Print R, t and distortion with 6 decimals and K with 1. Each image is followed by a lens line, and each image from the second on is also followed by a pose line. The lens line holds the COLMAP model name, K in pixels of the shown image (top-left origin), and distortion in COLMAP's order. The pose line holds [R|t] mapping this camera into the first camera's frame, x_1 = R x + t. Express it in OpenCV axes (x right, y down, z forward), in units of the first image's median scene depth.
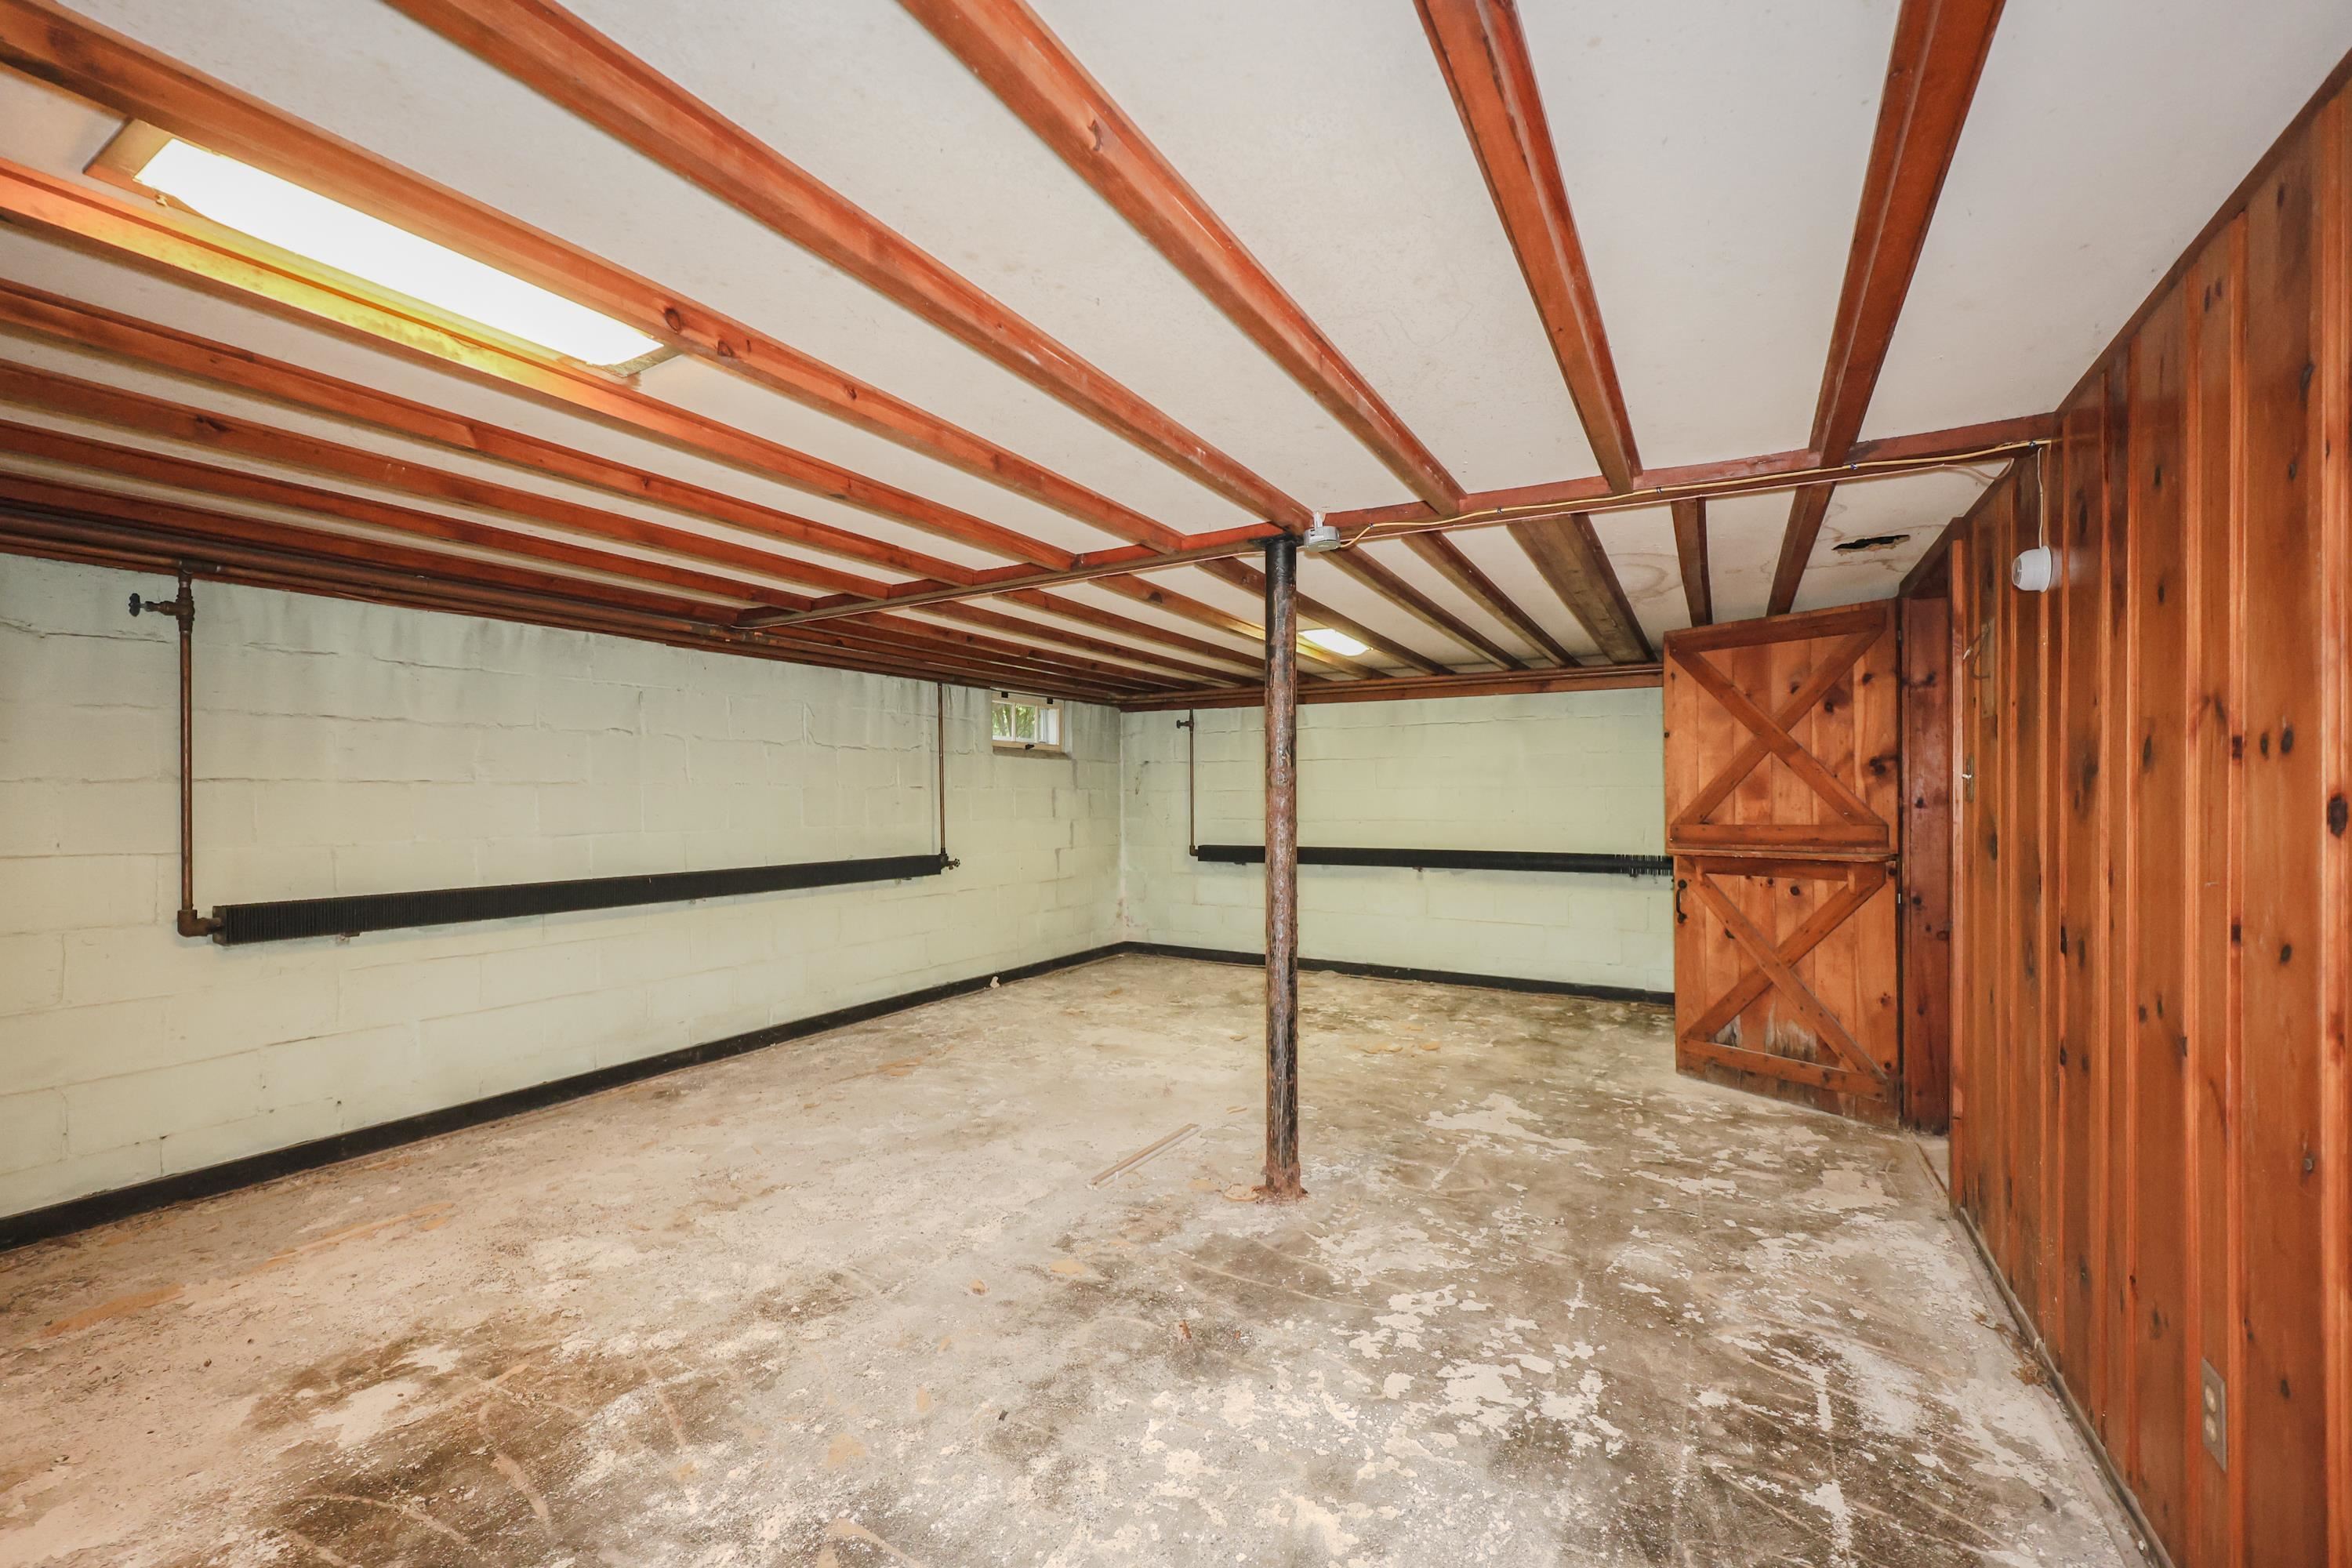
lens RADIAL K [[990.0, 0, 1178.7], [0, 990.0, 782.8], [0, 0, 1]] dist [0.003372, 0.000491]
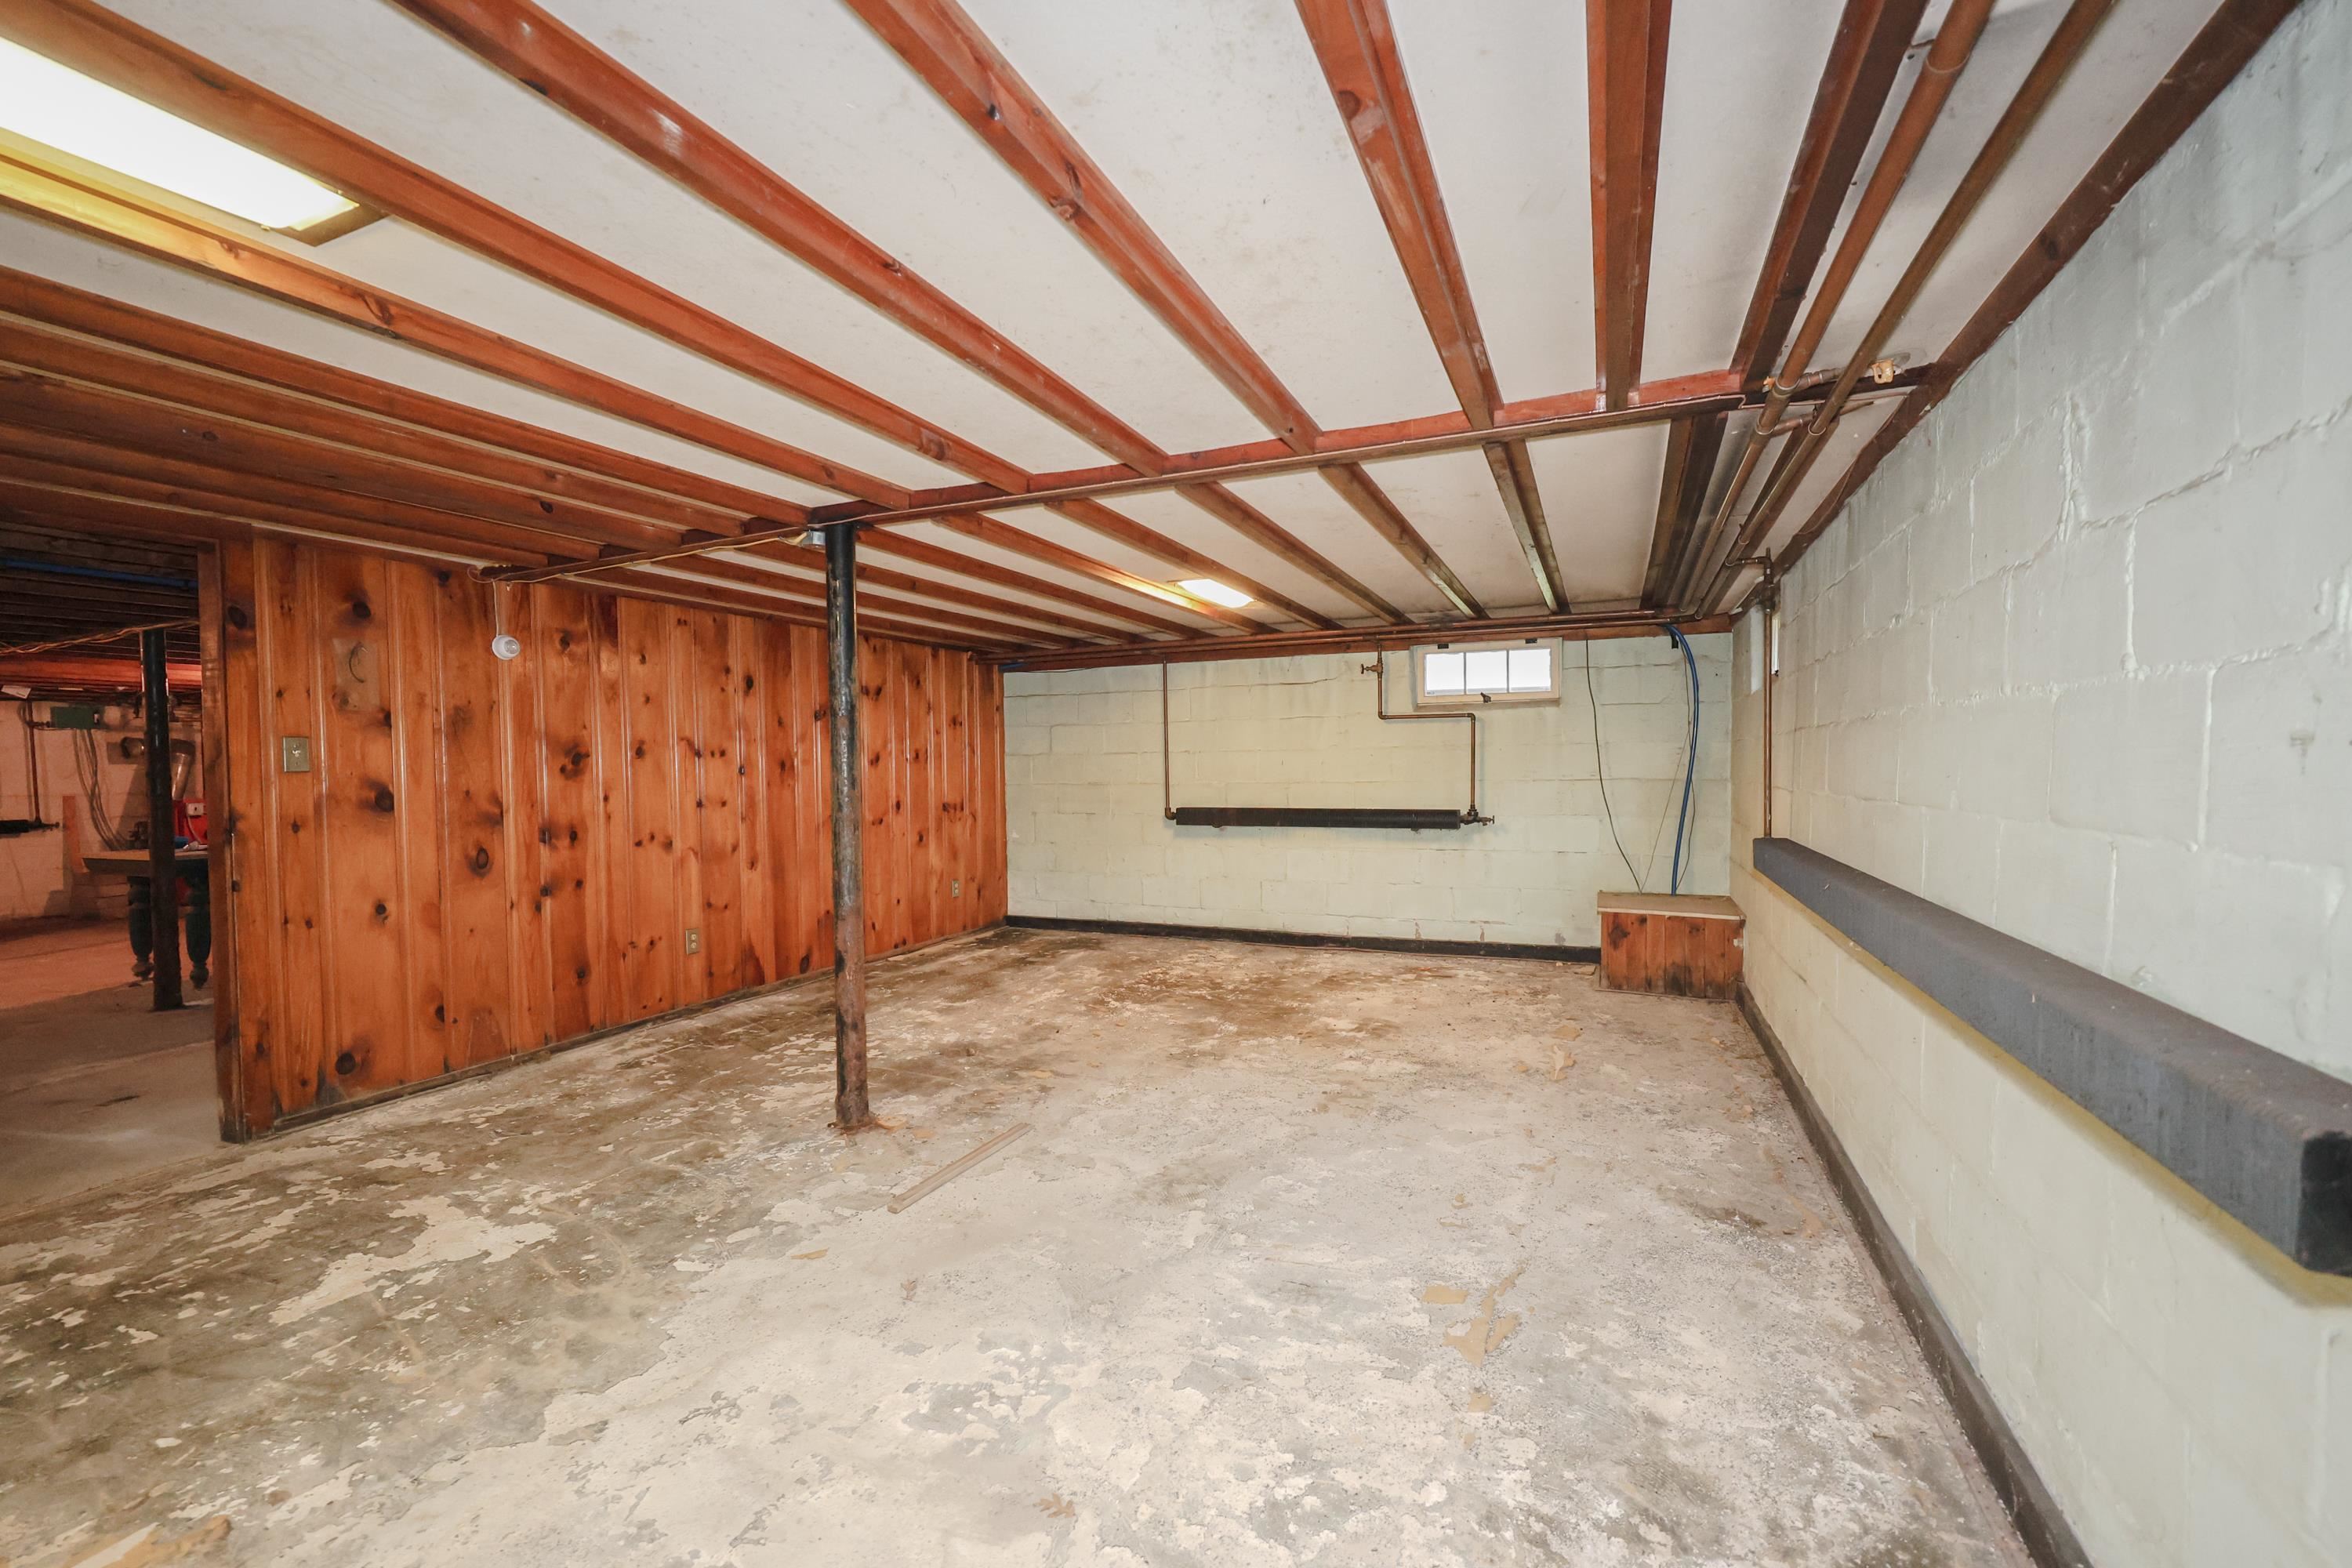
lens RADIAL K [[990.0, 0, 1178.7], [0, 990.0, 782.8], [0, 0, 1]] dist [0.003372, 0.000491]
pose [[-0.994524, 0.019529, -0.102670, -0.162281], [0.019486, 0.999809, 0.001428, 0.048490], [0.102678, -0.000580, -0.994714, 2.318903]]
